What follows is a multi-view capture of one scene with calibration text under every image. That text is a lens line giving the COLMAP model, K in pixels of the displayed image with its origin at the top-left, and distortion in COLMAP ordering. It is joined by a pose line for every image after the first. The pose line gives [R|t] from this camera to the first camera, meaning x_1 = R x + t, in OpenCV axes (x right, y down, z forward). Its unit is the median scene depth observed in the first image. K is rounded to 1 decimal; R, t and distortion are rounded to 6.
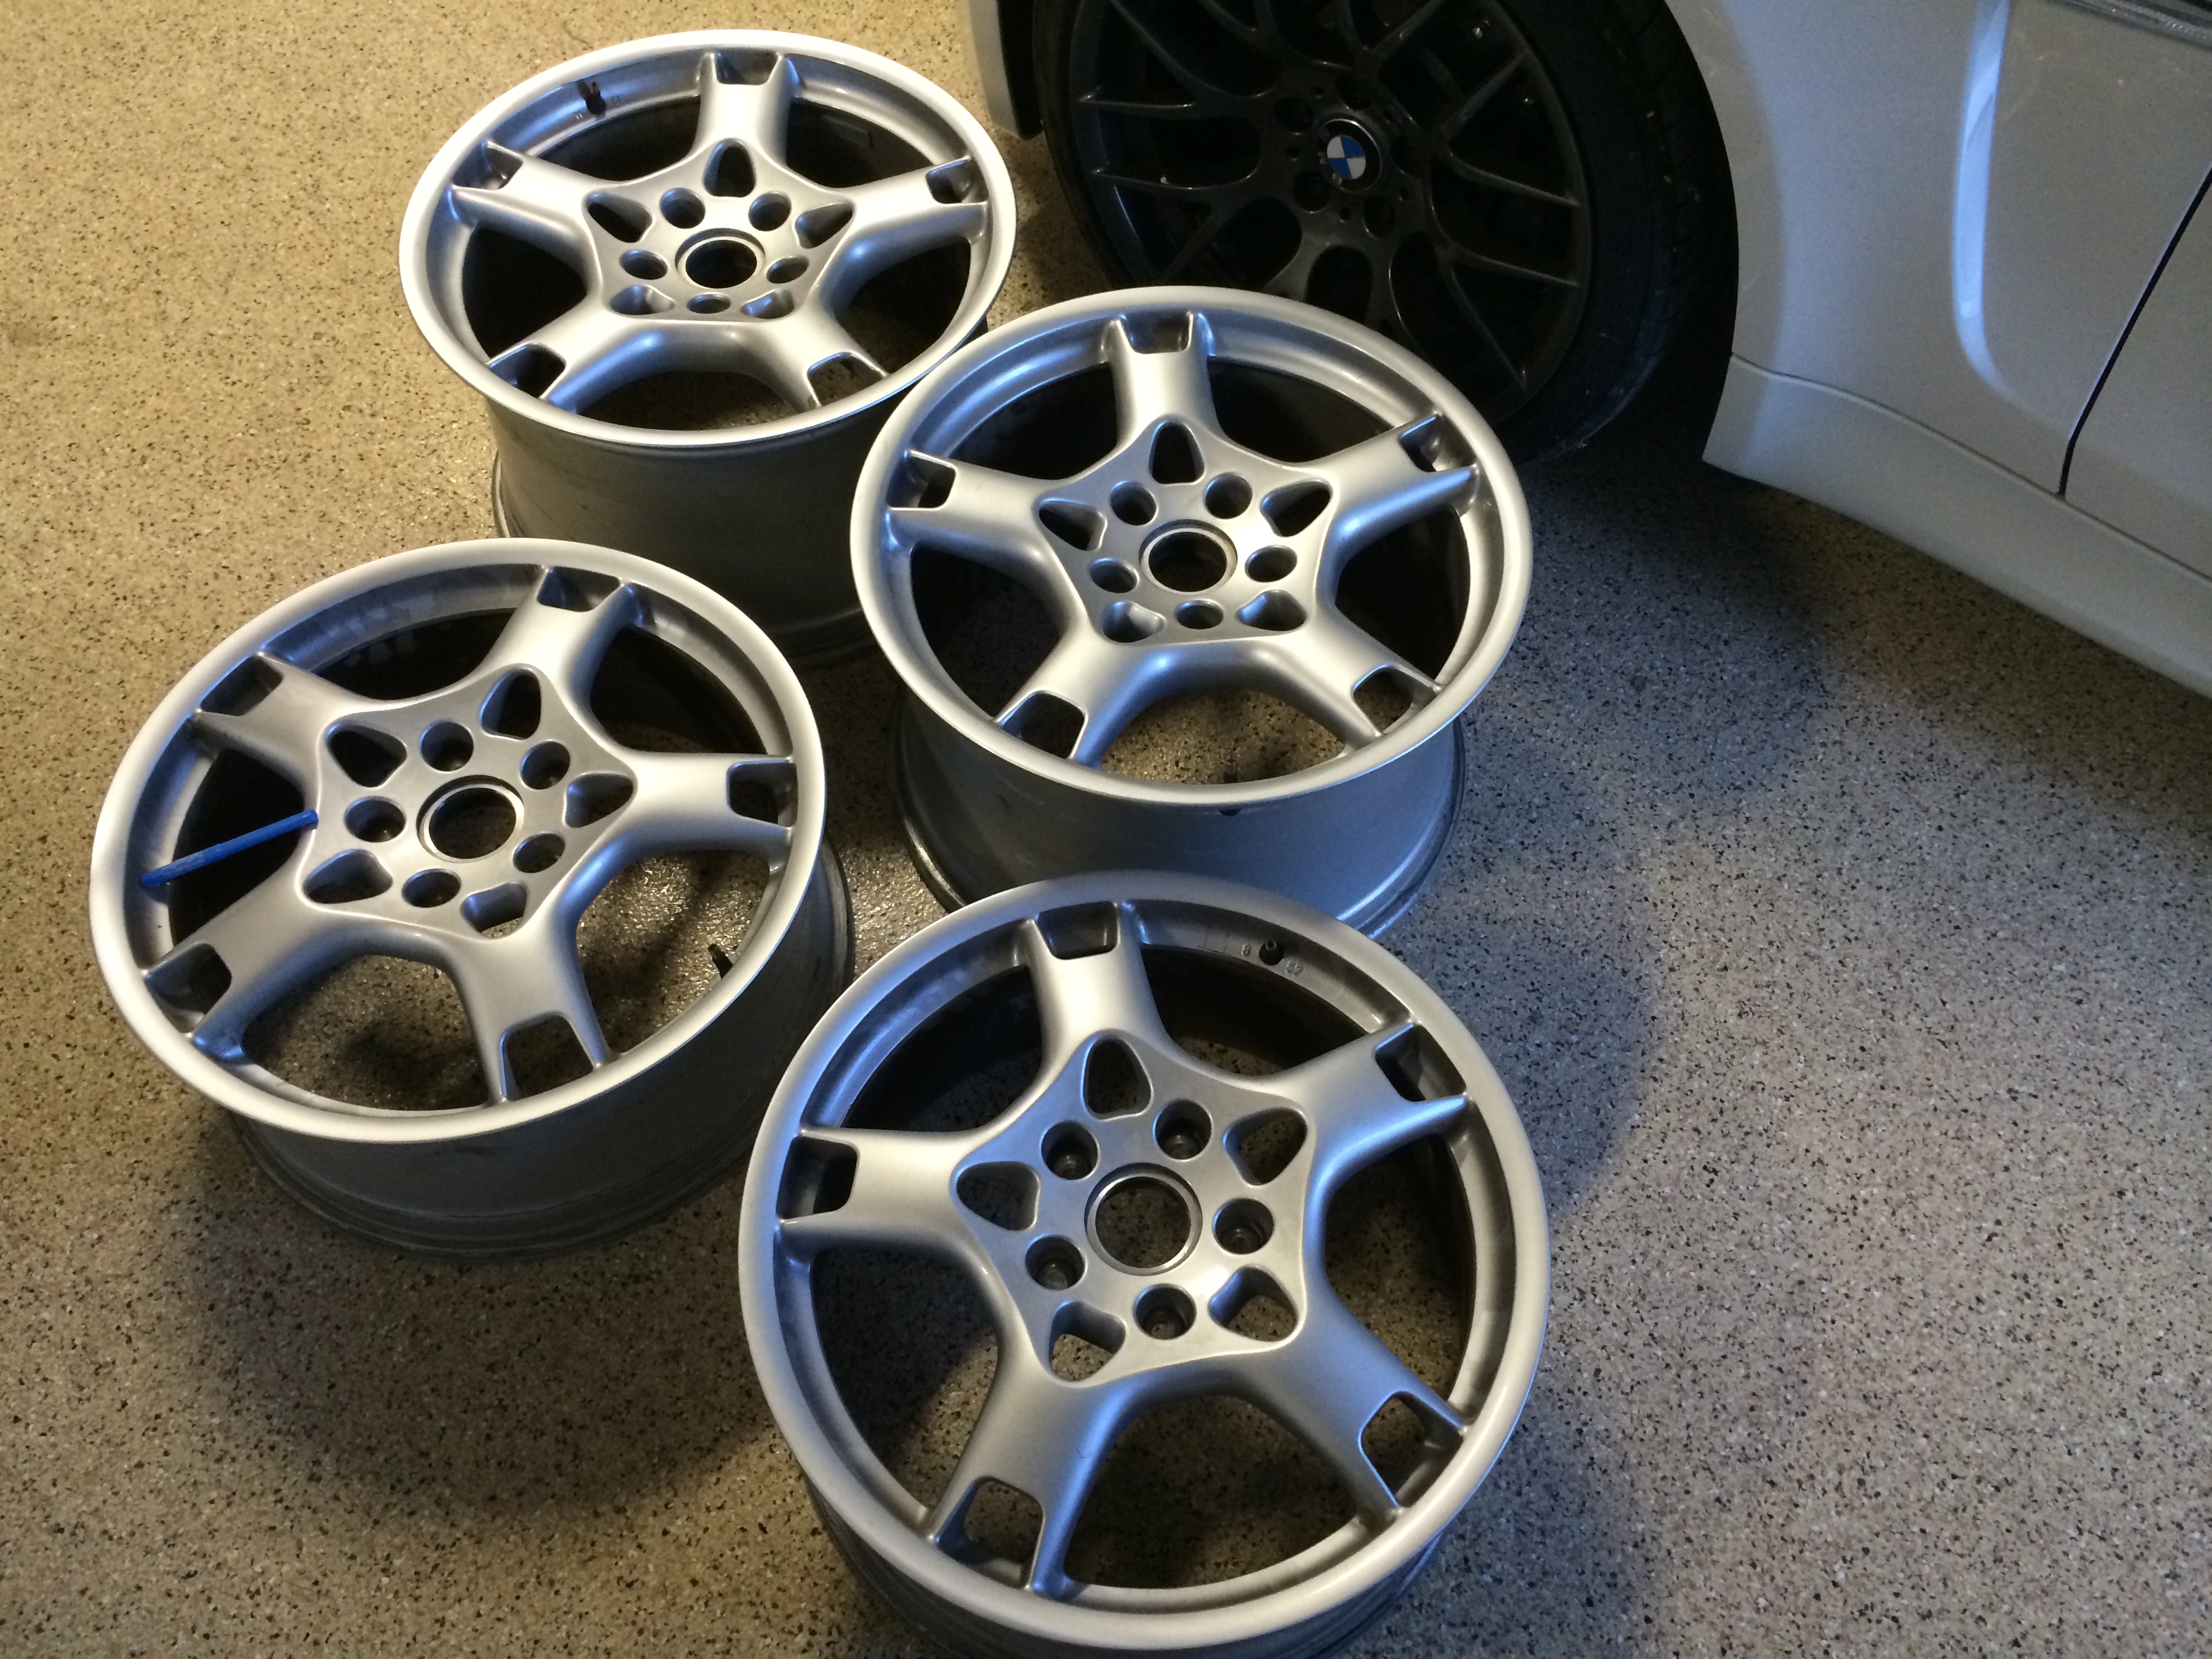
lens RADIAL K [[1950.0, 0, 1134.5], [0, 1950.0, 833.1], [0, 0, 1]] dist [0.077938, -0.112833]
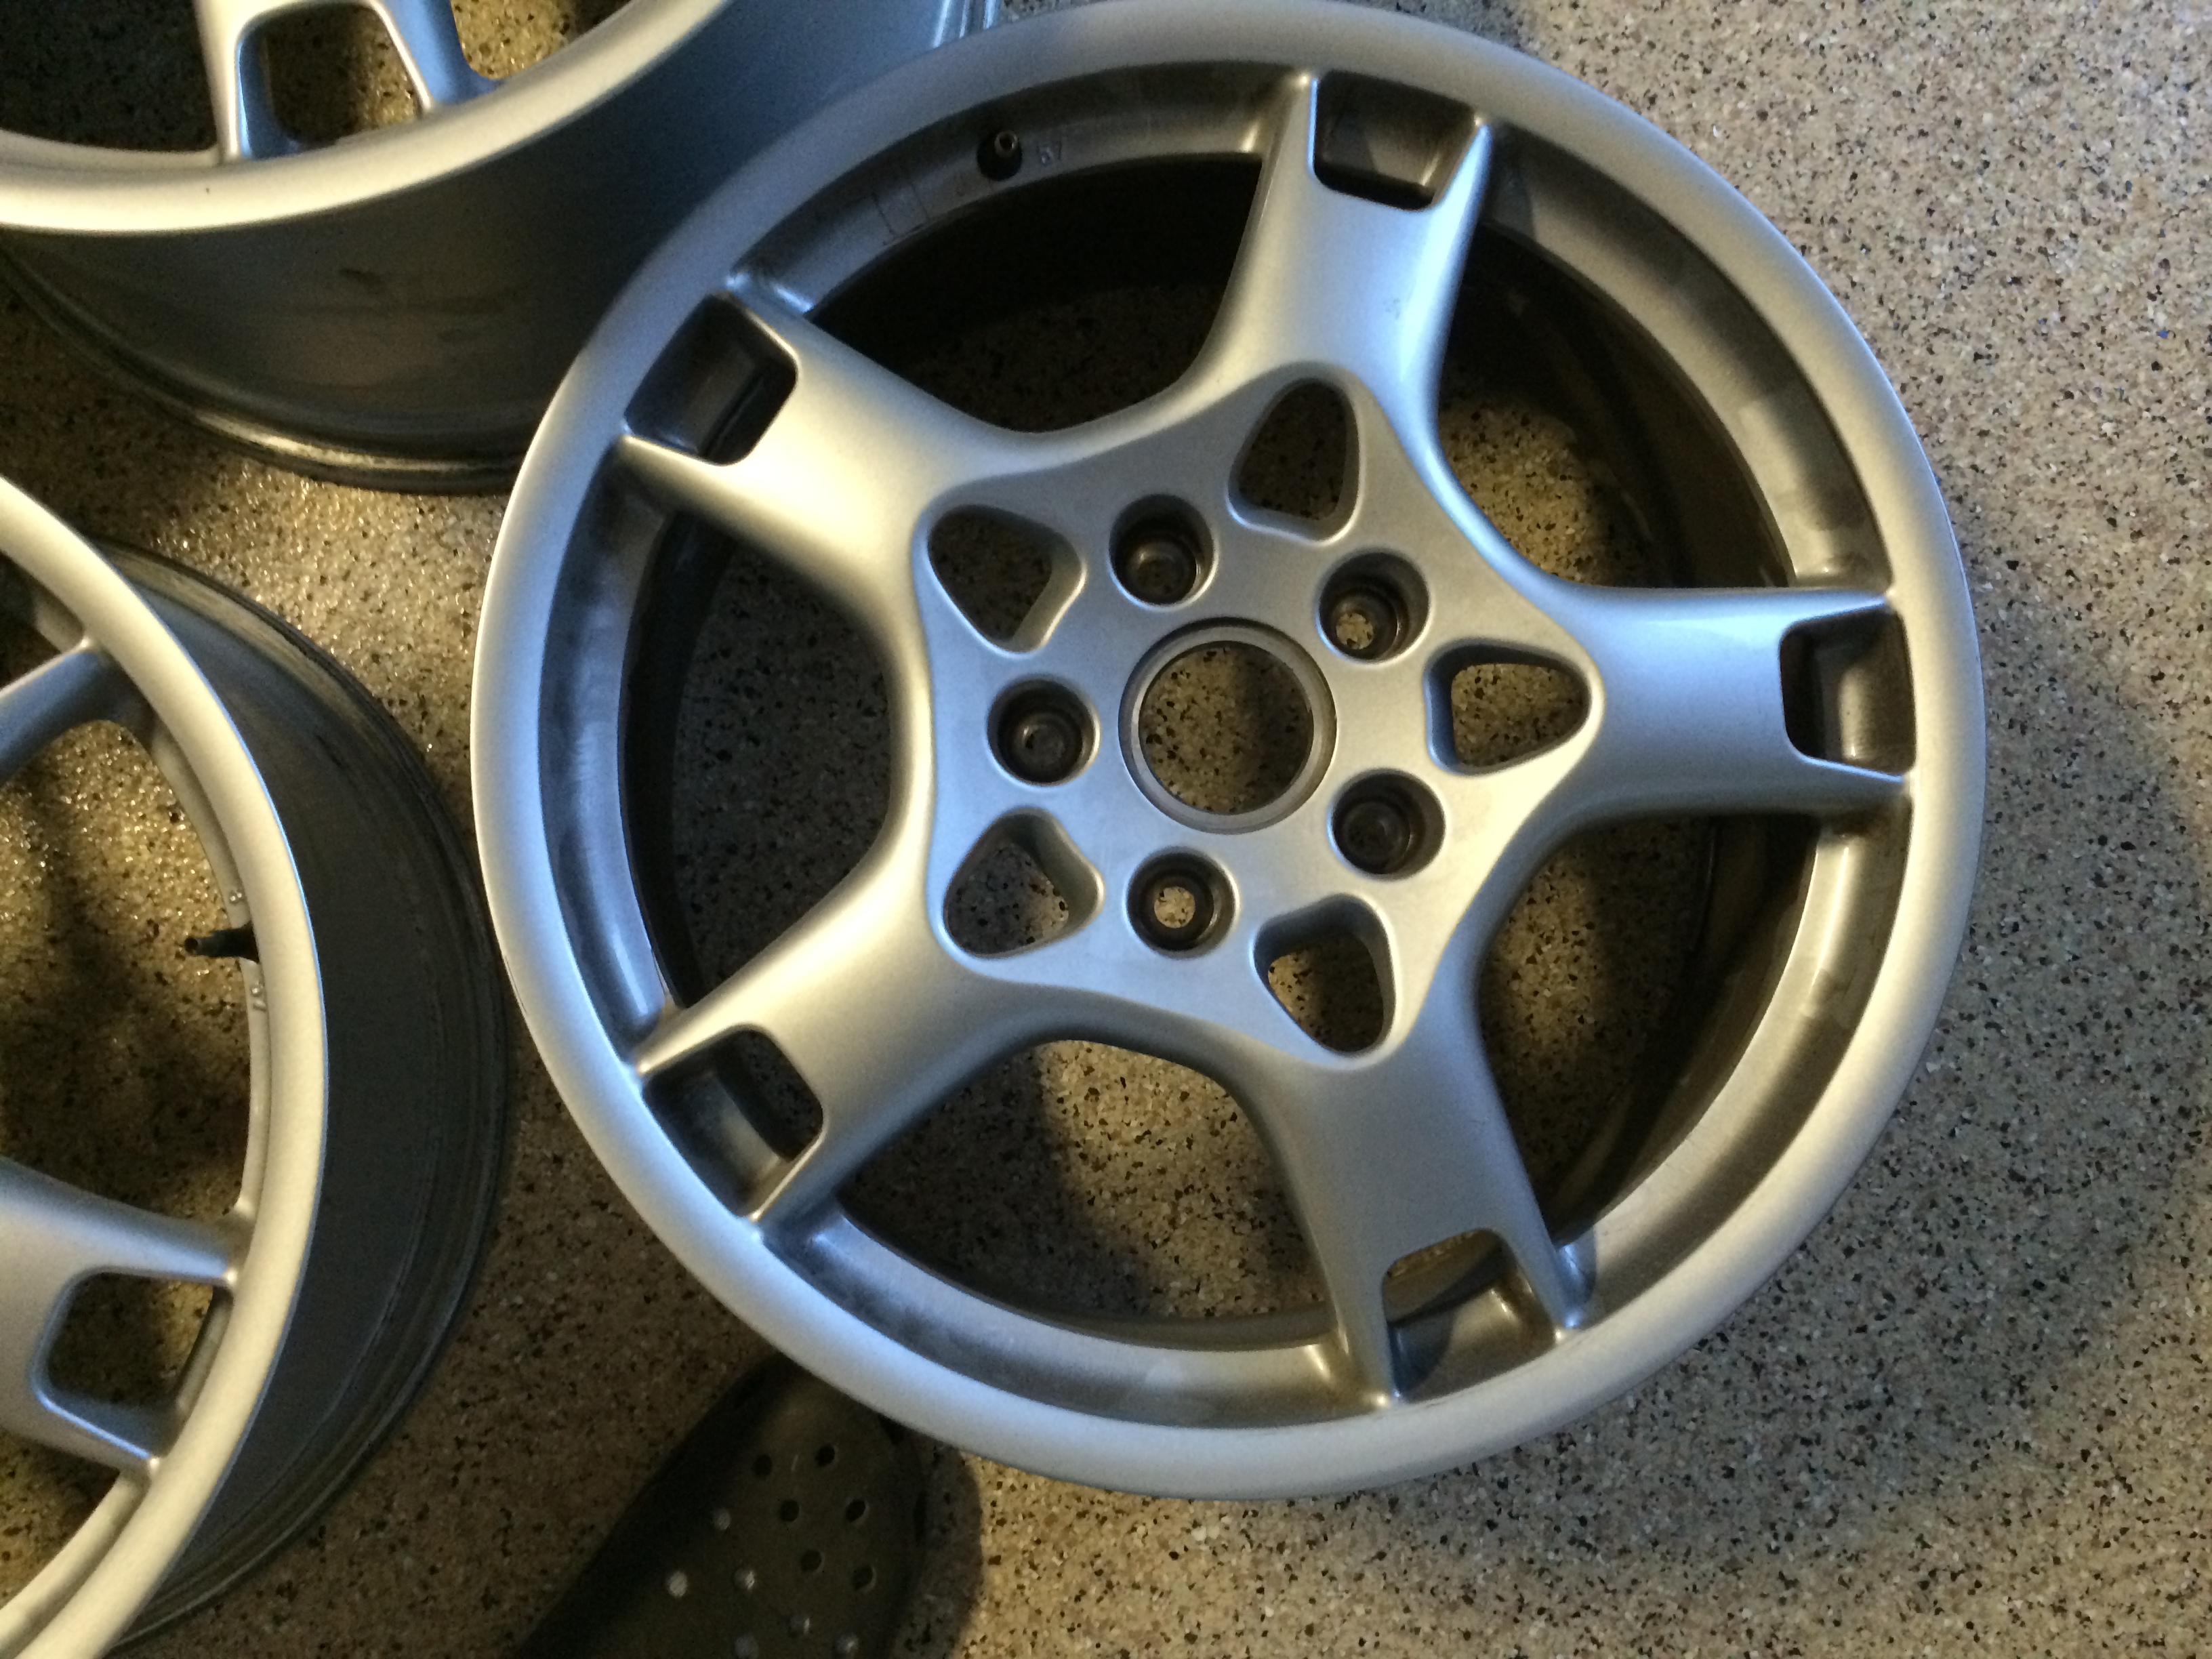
lens RADIAL K [[1950.0, 0, 1134.5], [0, 1950.0, 833.1], [0, 0, 1]] dist [0.077938, -0.112833]
pose [[0.706290, -0.705011, 0.064139, -0.063306], [0.589675, 0.636028, 0.497747, -0.061227], [-0.391711, -0.313732, 0.864948, 0.487761]]
